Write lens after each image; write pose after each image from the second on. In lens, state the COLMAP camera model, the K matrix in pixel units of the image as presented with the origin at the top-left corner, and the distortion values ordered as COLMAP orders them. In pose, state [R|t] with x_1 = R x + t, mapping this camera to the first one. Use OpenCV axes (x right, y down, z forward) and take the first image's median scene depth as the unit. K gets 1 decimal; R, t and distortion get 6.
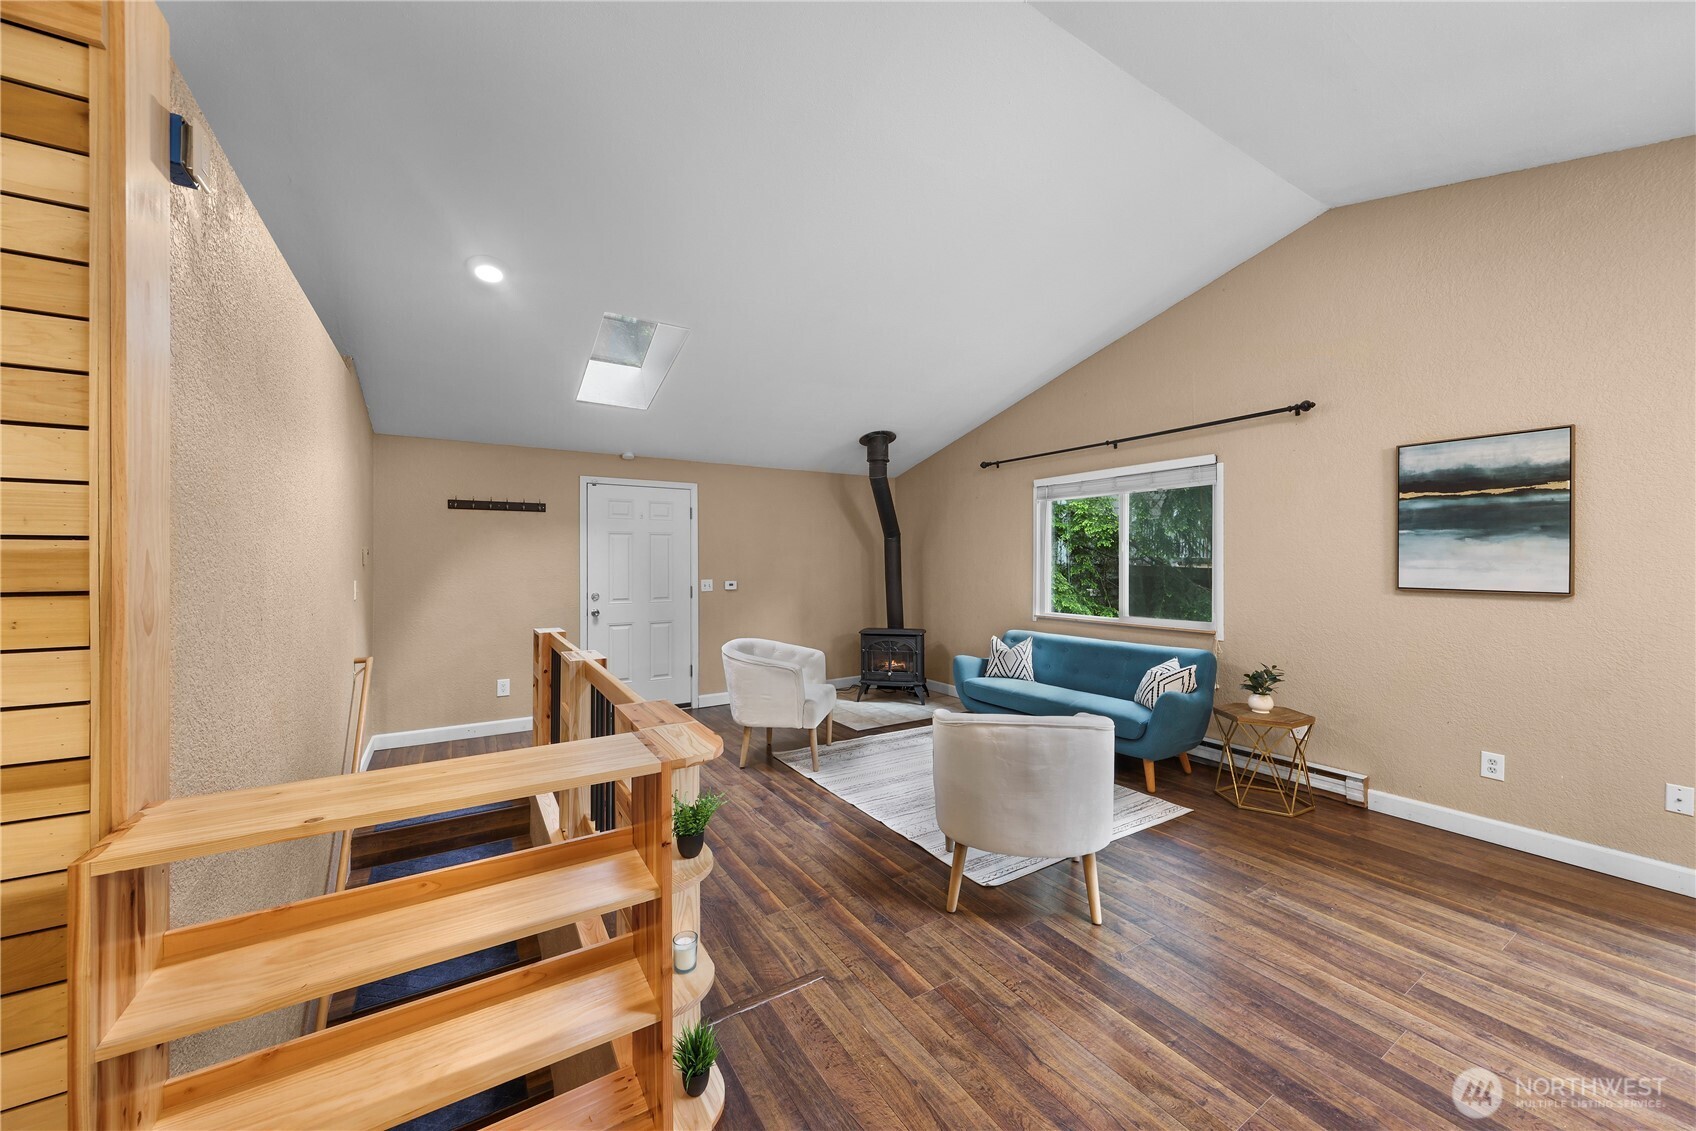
lens RADIAL K [[611.7, 0, 844.0], [0, 611.7, 561.0], [0, 0, 1]] dist [0.002109, -0.000149]
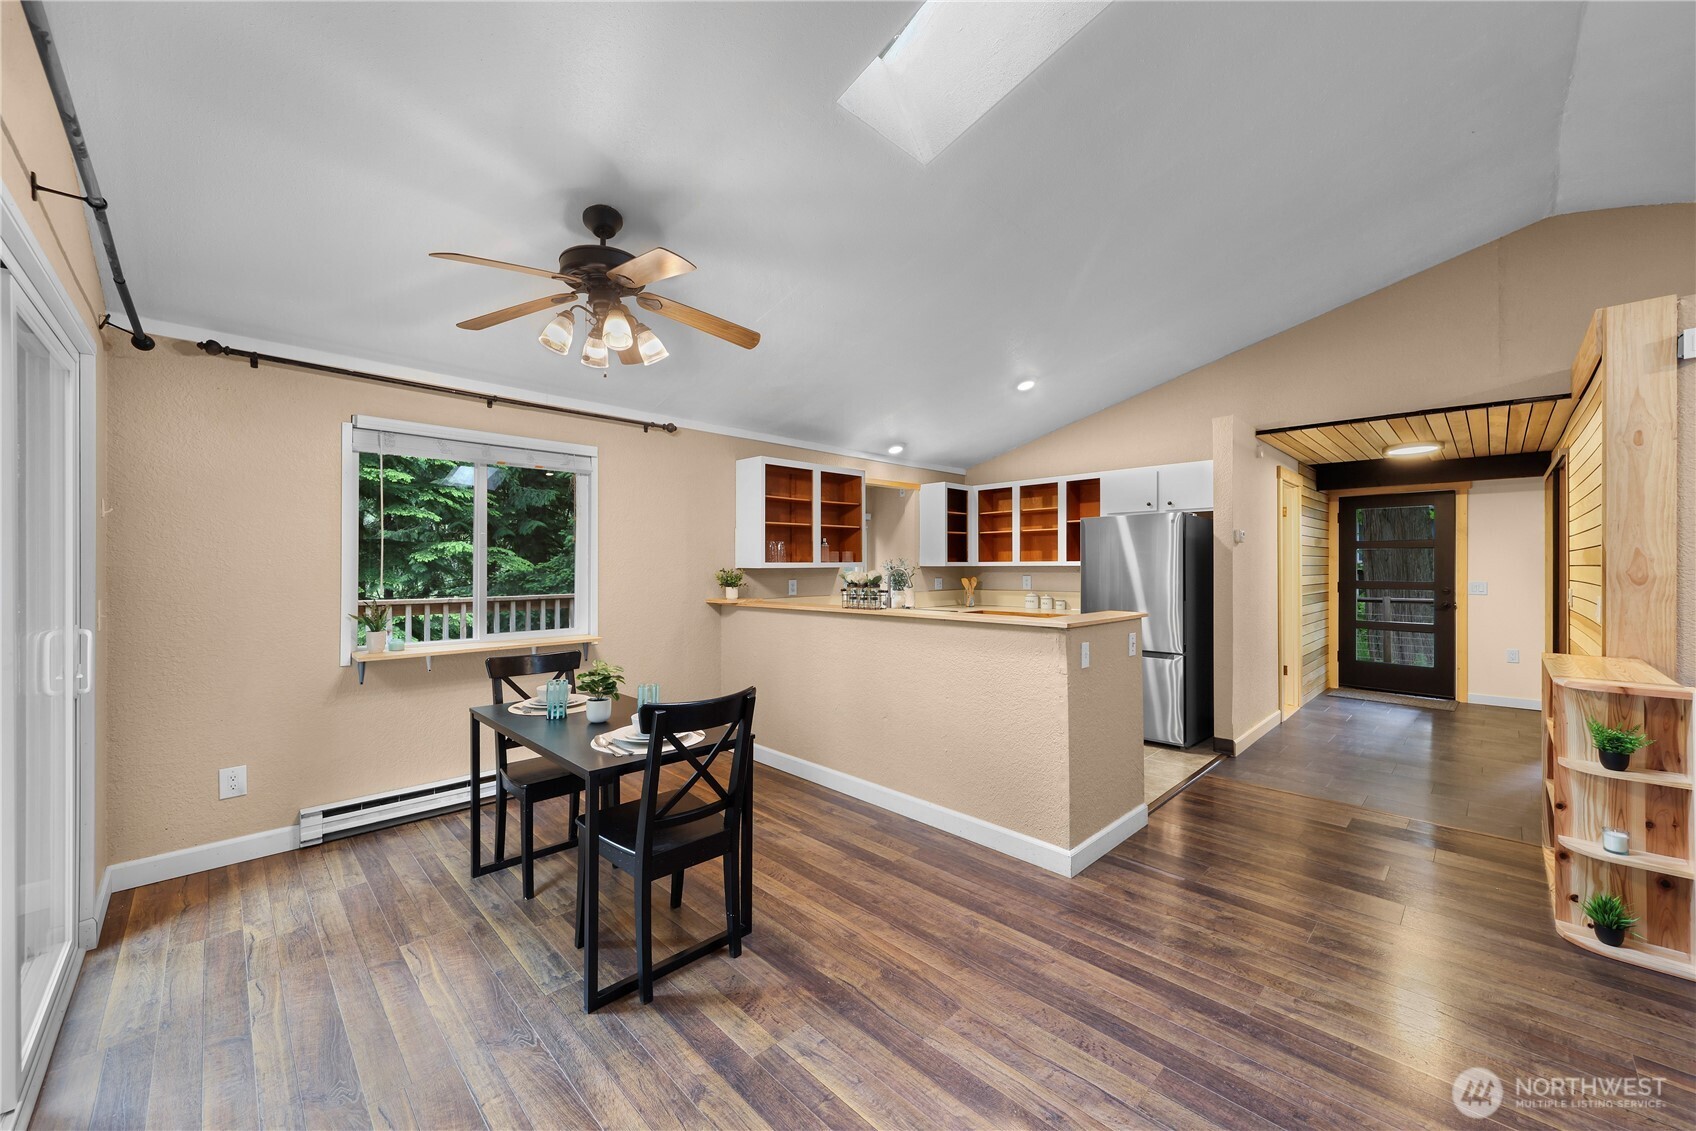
lens RADIAL K [[640.7, 0, 836.5], [0, 640.7, 569.0], [0, 0, 1]] dist [0.003505, -0.000007]
pose [[-0.978593, 0.003300, -0.205778, 0.825496], [0.002289, 0.999984, 0.005148, 0.013182], [0.205792, 0.004567, -0.978585, 0.978458]]
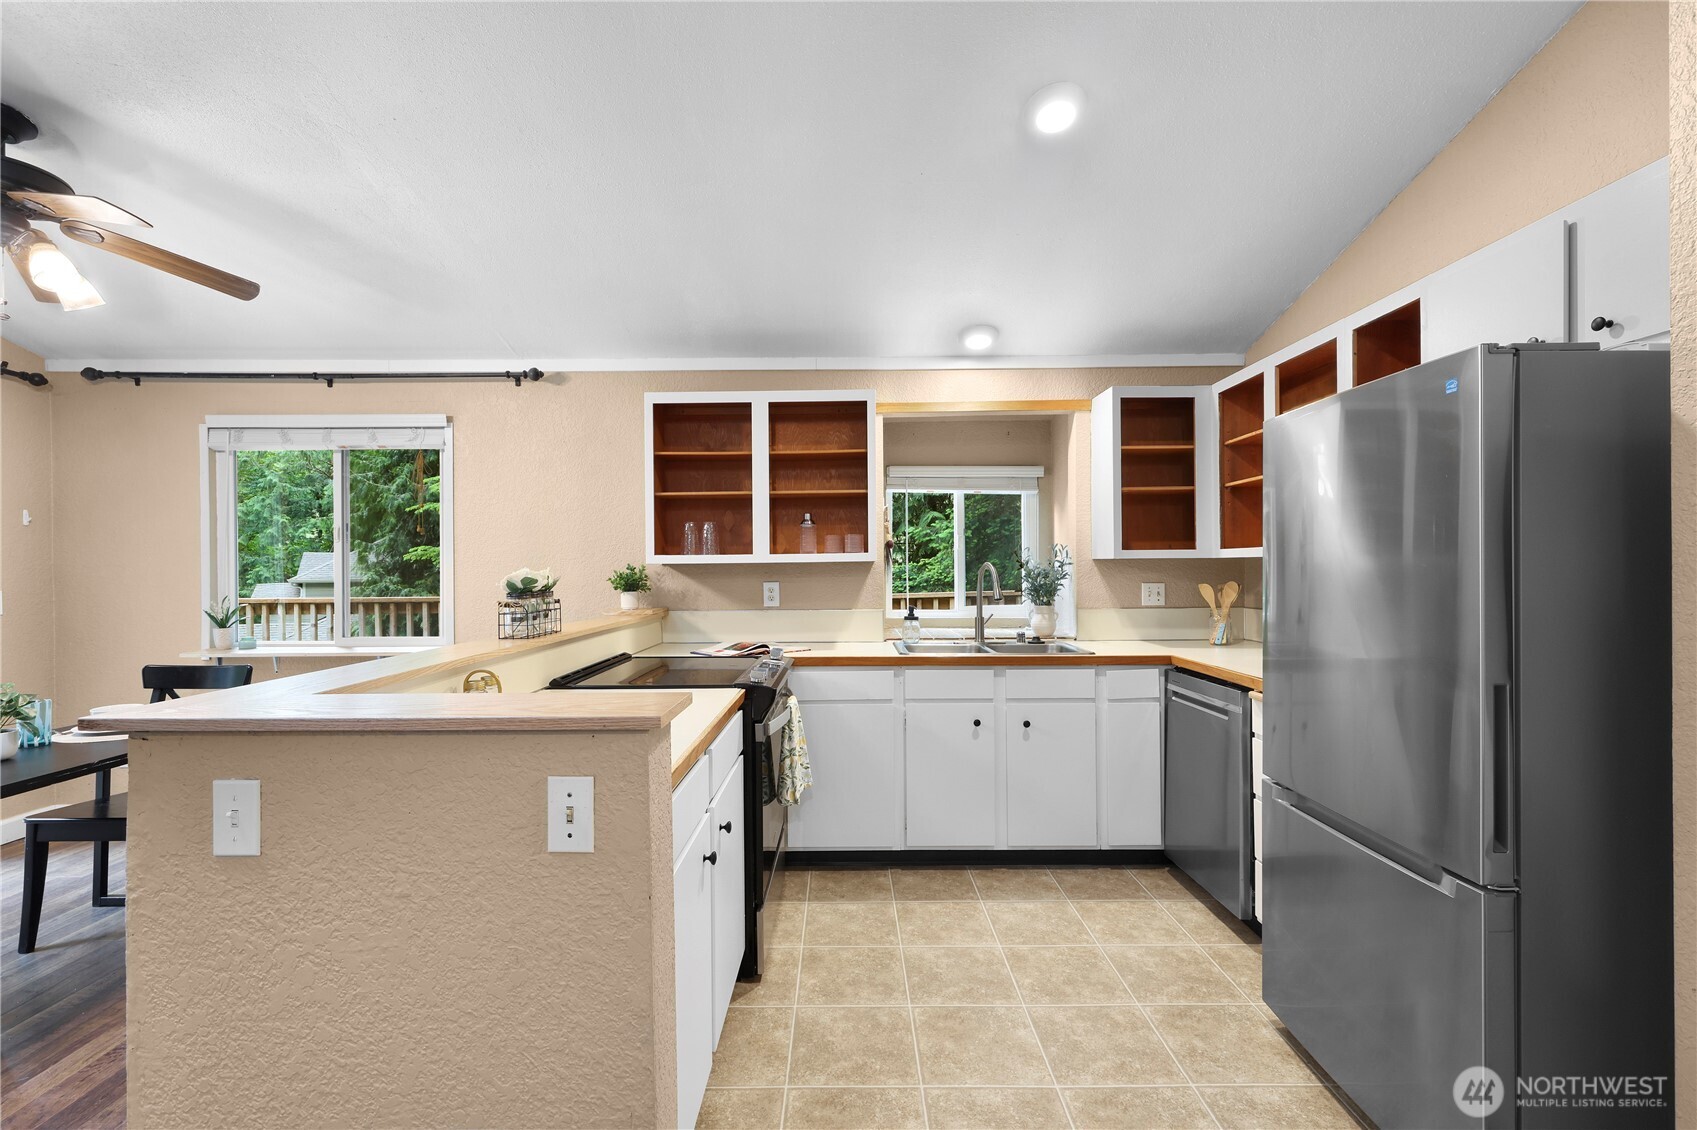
lens RADIAL K [[753.9, 0, 844.9], [0, 753.9, 561.7], [0, 0, 1]] dist [0.002715, 0.000564]
pose [[-0.843393, 0.008116, 0.537236, -0.124014], [0.006891, 0.999967, -0.004288, 0.021345], [-0.537253, 0.000085, -0.843421, 0.331343]]
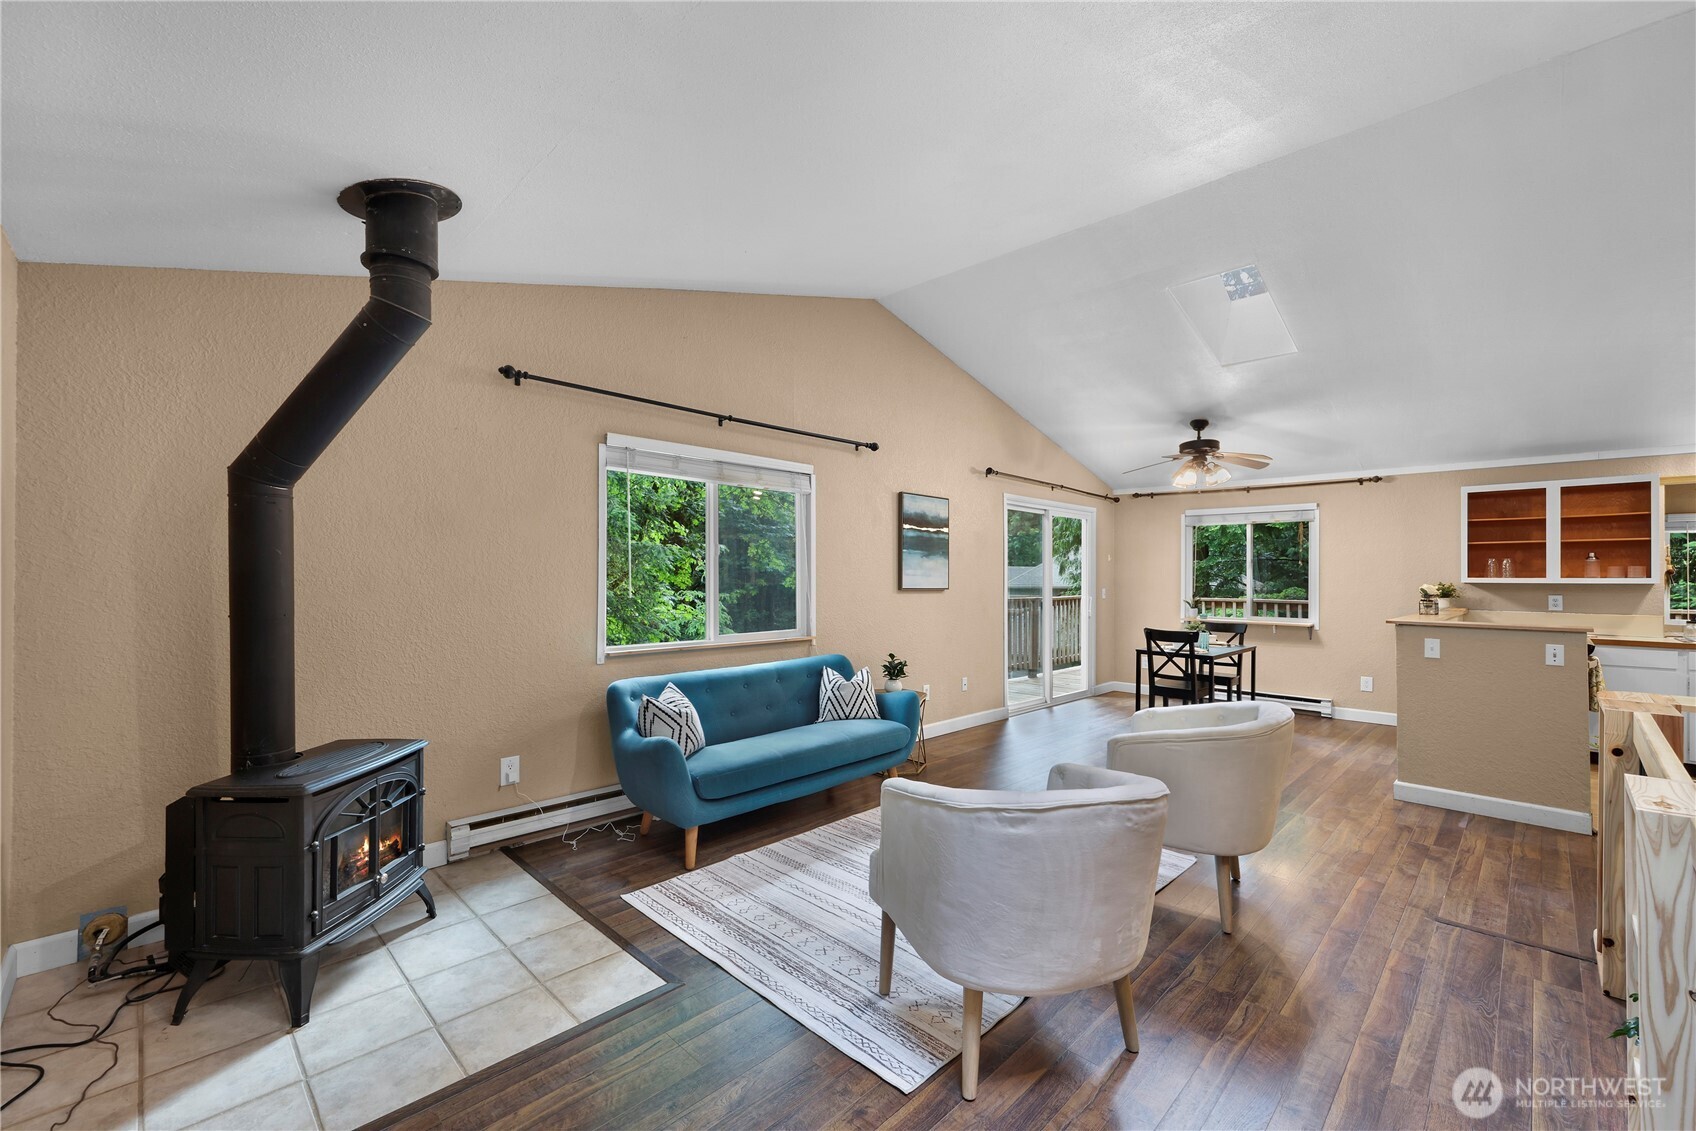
lens RADIAL K [[694.0, 0, 846.9], [0, 694.0, 569.8], [0, 0, 1]] dist [0.002510, -0.000796]
pose [[-0.225158, 0.007261, 0.974295, -0.685048], [-0.008483, 0.999920, -0.009412, 0.015864], [-0.974285, -0.010384, -0.225078, 1.511748]]
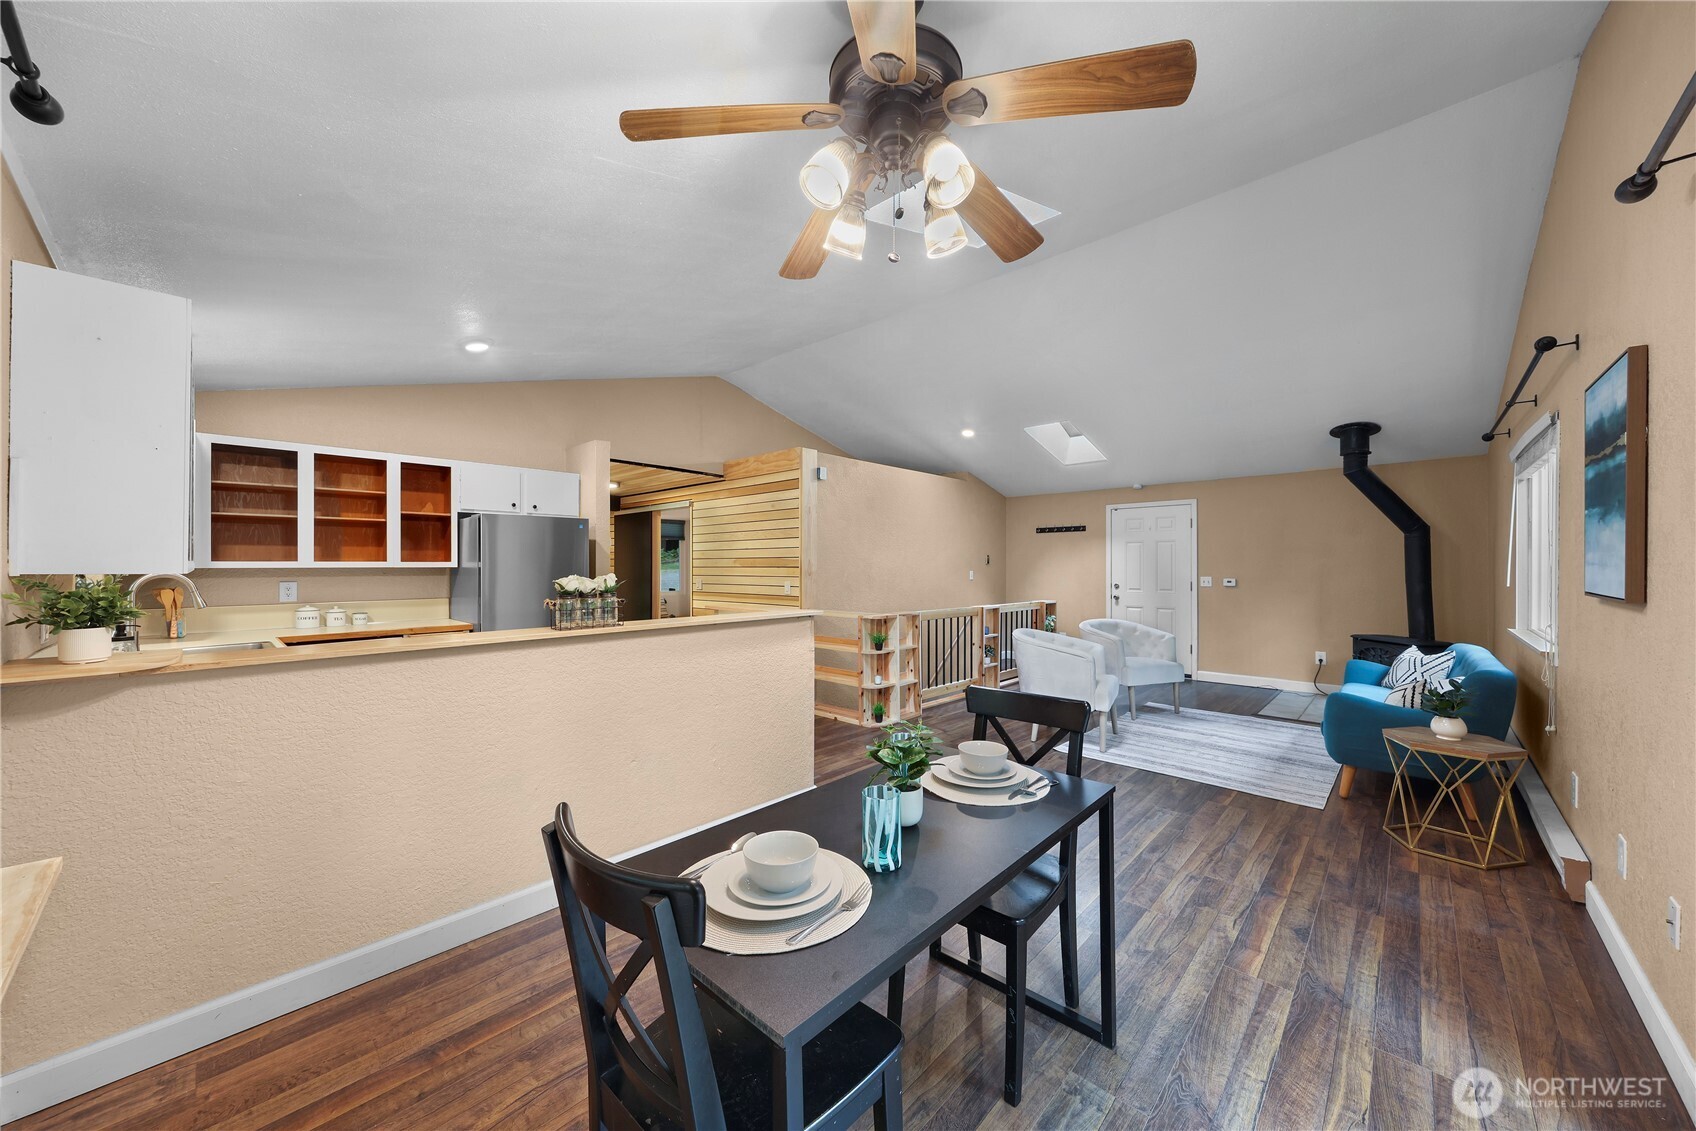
lens RADIAL K [[611.7, 0, 846.1], [0, 611.7, 561.8], [0, 0, 1]] dist [0.002109, -0.000149]
pose [[0.255053, -0.006887, -0.966903, 1.378354], [0.001795, 0.999976, -0.006649, 0.013601], [0.966925, -0.000040, 0.255059, 0.002528]]
